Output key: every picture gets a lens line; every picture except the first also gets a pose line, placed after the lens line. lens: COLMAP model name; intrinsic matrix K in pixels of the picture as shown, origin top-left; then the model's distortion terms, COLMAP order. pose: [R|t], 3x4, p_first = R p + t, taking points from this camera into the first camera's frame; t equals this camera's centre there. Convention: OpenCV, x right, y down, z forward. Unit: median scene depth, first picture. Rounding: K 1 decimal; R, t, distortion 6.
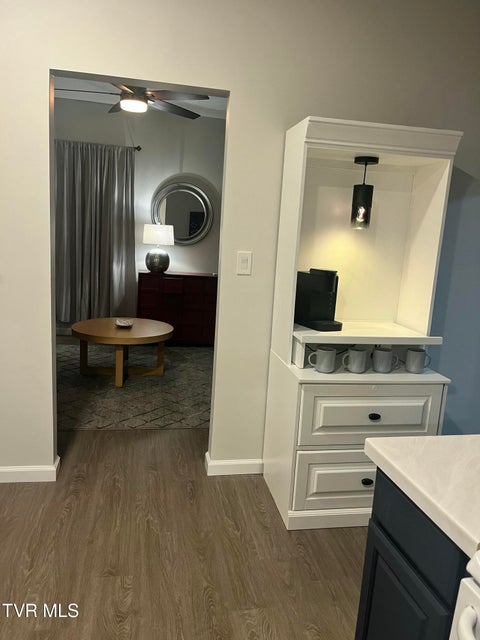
lens RADIAL K [[486.7, 0, 239.8], [0, 486.7, 321.7], [0, 0, 1]] dist [0.053871, -0.077706]
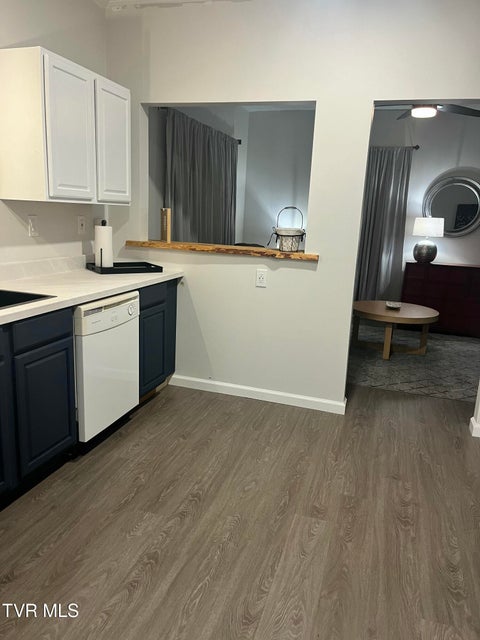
lens RADIAL K [[486.7, 0, 240.0], [0, 486.7, 321.6], [0, 0, 1]] dist [0.053871, -0.077706]
pose [[0.882167, 0.082580, -0.463640, -0.023546], [-0.078298, 0.996522, 0.028516, 0.039865], [0.464383, 0.011147, 0.885564, -0.186137]]
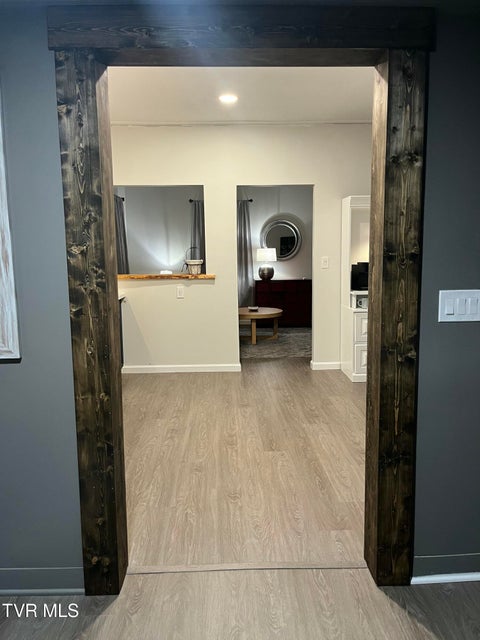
lens RADIAL K [[486.7, 0, 242.7], [0, 486.7, 322.1], [0, 0, 1]] dist [0.053871, -0.077706]
pose [[0.986067, -0.053998, -0.157343, -0.016175], [0.047359, 0.997834, -0.045646, 0.134559], [0.159467, 0.037559, 0.986489, -0.699804]]
